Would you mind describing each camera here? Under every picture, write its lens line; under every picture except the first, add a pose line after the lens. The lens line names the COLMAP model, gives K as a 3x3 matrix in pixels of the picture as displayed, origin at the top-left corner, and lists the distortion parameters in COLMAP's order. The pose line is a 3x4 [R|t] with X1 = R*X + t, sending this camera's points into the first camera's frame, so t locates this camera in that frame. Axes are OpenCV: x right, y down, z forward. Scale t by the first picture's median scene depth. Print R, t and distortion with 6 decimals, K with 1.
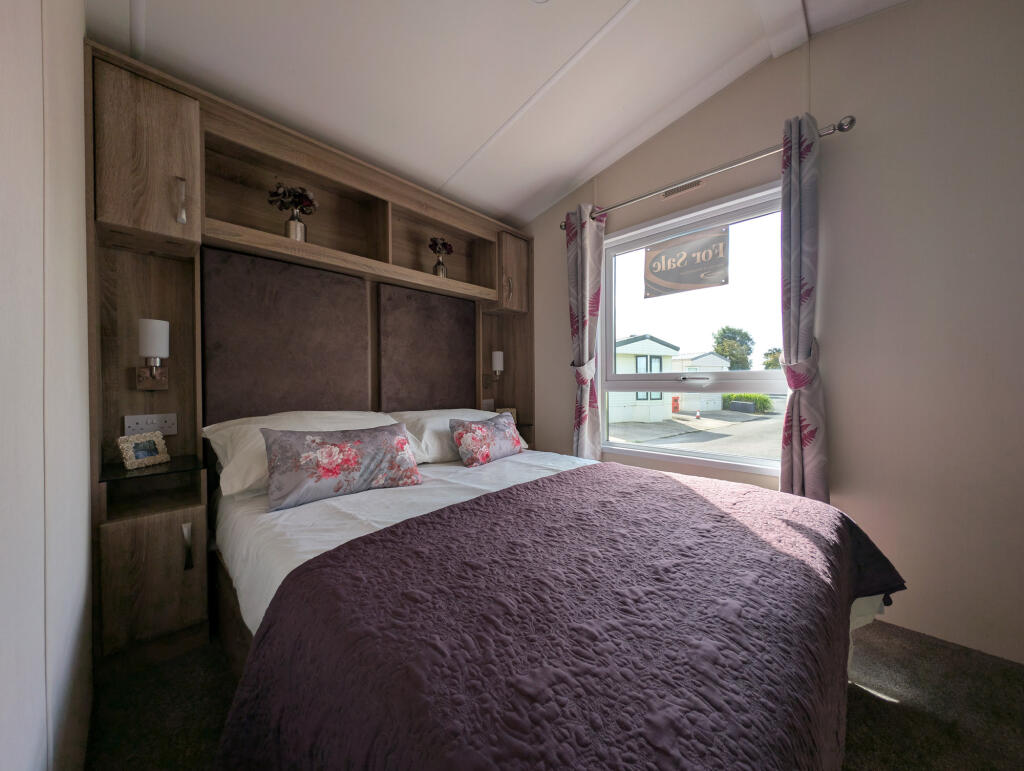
lens RADIAL K [[361.9, 0, 510.8], [0, 361.9, 387.1], [0, 0, 1]] dist [-0.002076, -0.000256]
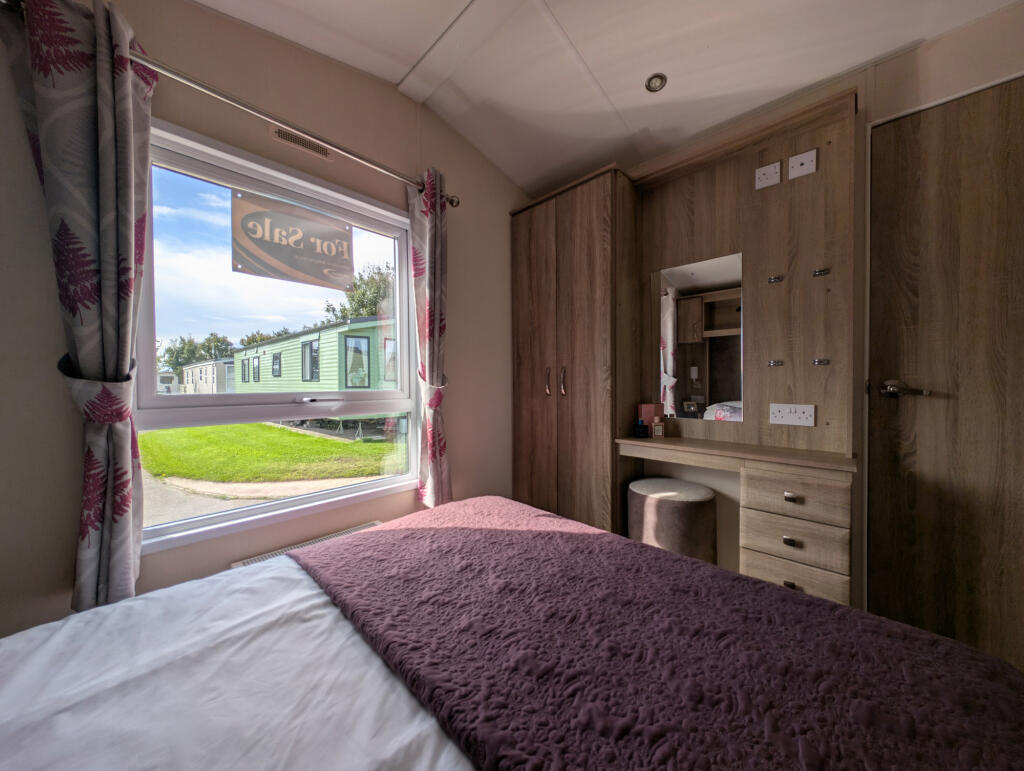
lens RADIAL K [[359.6, 0, 512.0], [0, 359.6, 385.5], [0, 0, 1]] dist [0.000064, -0.000276]
pose [[-0.007386, -0.009391, 0.999929, -0.282166], [0.011466, 0.999889, 0.009475, -0.058325], [-0.999907, 0.011535, -0.007278, 0.609496]]
